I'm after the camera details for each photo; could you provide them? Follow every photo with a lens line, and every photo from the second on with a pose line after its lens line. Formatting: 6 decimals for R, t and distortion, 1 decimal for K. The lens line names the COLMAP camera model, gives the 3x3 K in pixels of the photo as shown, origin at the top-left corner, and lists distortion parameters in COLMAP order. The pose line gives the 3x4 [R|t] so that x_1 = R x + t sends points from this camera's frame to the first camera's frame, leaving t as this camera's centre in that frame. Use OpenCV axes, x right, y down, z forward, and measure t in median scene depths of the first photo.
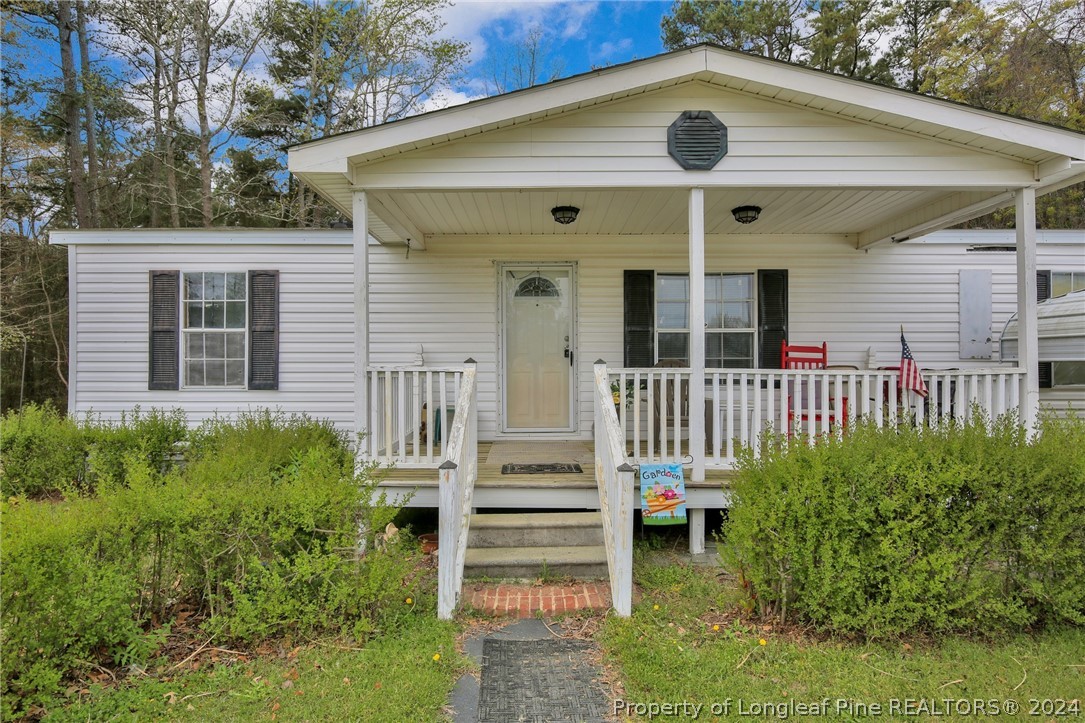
lens RADIAL K [[625.0, 0, 542.5], [0, 625.0, 361.5], [0, 0, 1]] dist [-0.010041, -0.002023]
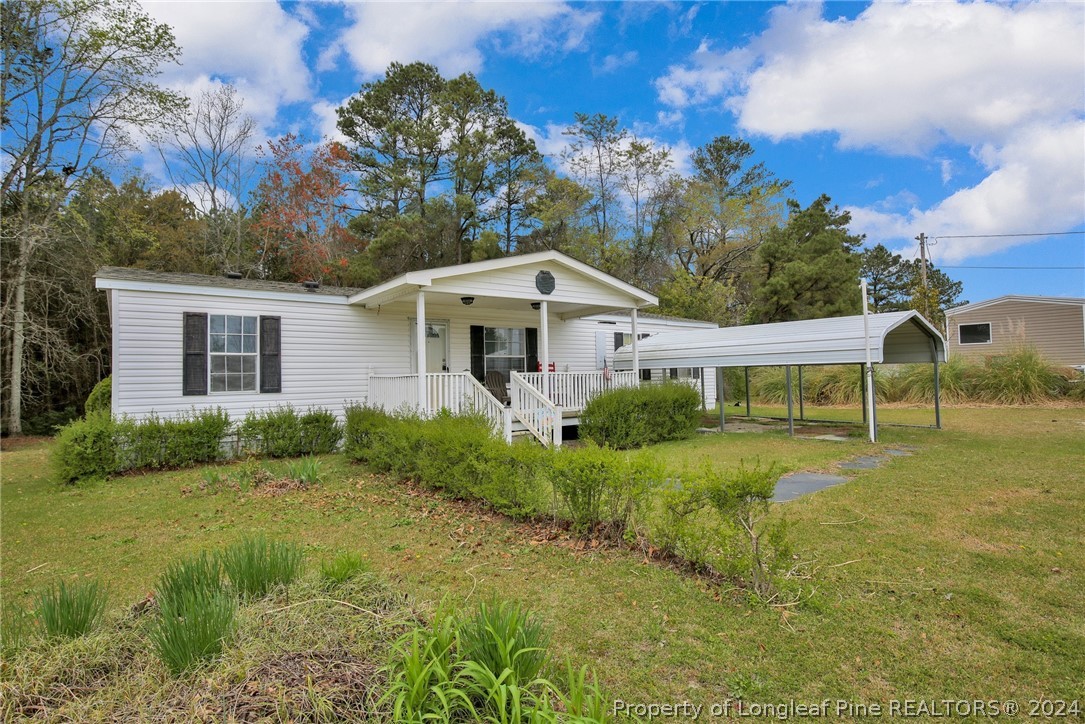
lens RADIAL K [[518.2, 0, 542.5], [0, 518.2, 362.0], [0, 0, 1]] dist [-0.031335, 0.000735]
pose [[0.790548, -0.000110, 0.612400, -0.697107], [0.018421, 0.999552, -0.023599, 0.011783], [-0.612123, 0.029937, 0.790195, -0.427647]]
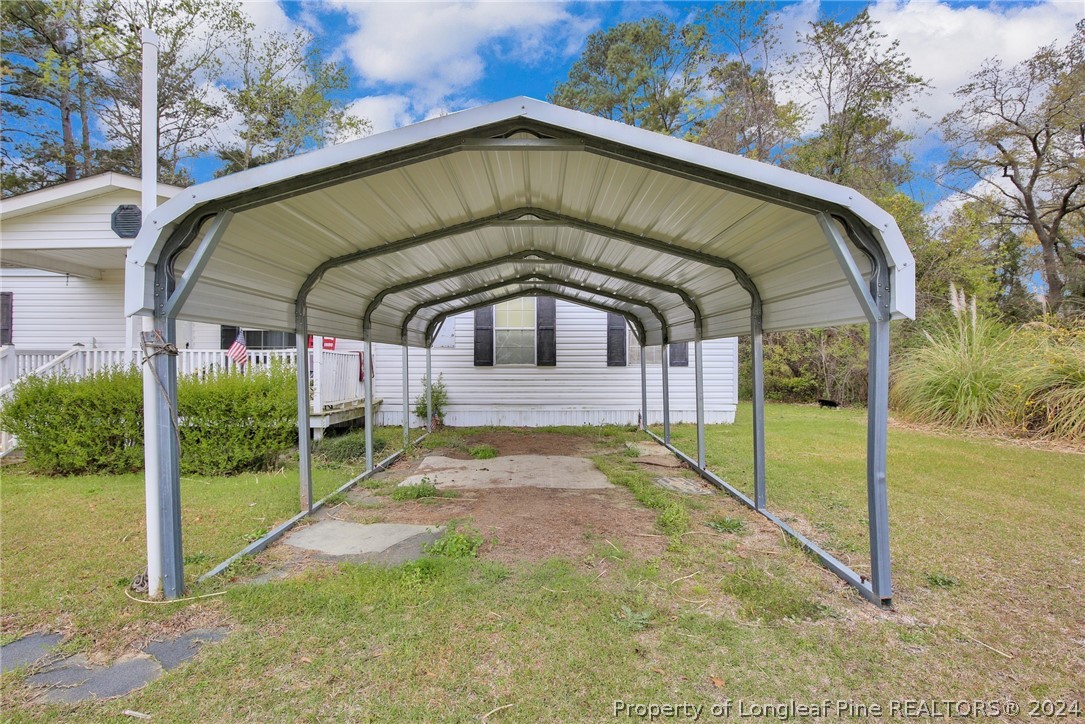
lens RADIAL K [[511.7, 0, 548.0], [0, 511.7, 362.3], [0, 0, 1]] dist [-0.029606, 0.000092]
pose [[0.999959, 0.003234, 0.008492, 0.960630], [-0.003232, 0.999995, -0.000235, 0.031387], [-0.008492, 0.000208, 0.999964, -0.296210]]
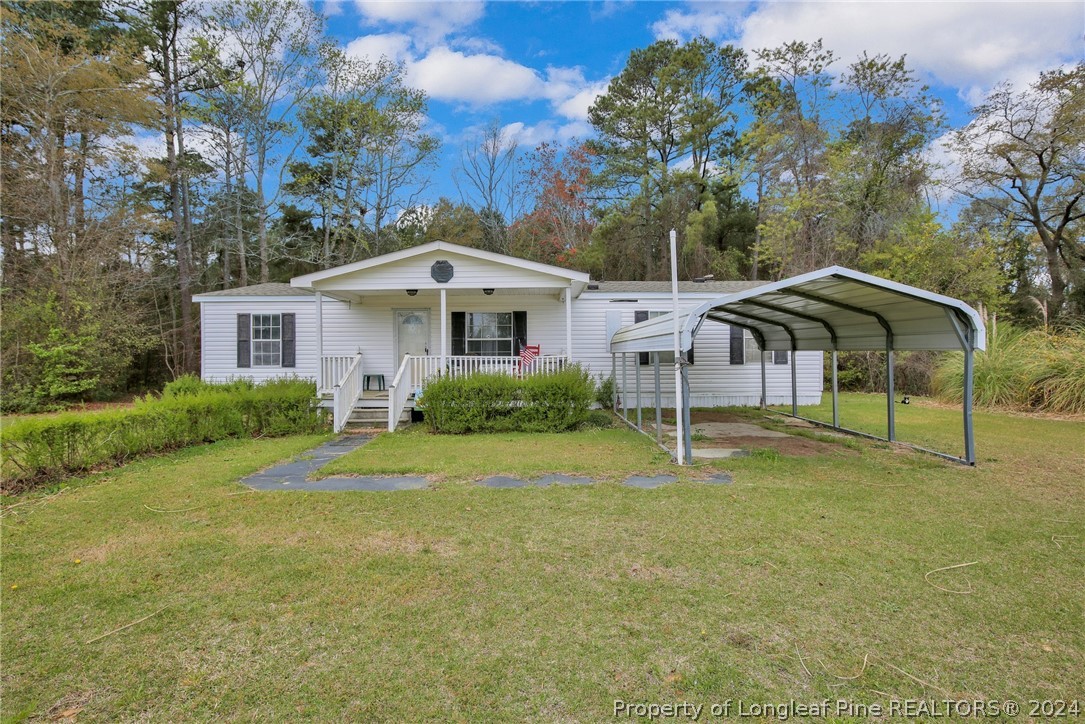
lens RADIAL K [[518.2, 0, 542.5], [0, 518.2, 362.0], [0, 0, 1]] dist [-0.031335, 0.000735]
pose [[0.999993, -0.003323, 0.001420, 0.451336], [0.003305, 0.999915, 0.012573, 0.007082], [-0.001462, -0.012568, 0.999920, -0.825845]]
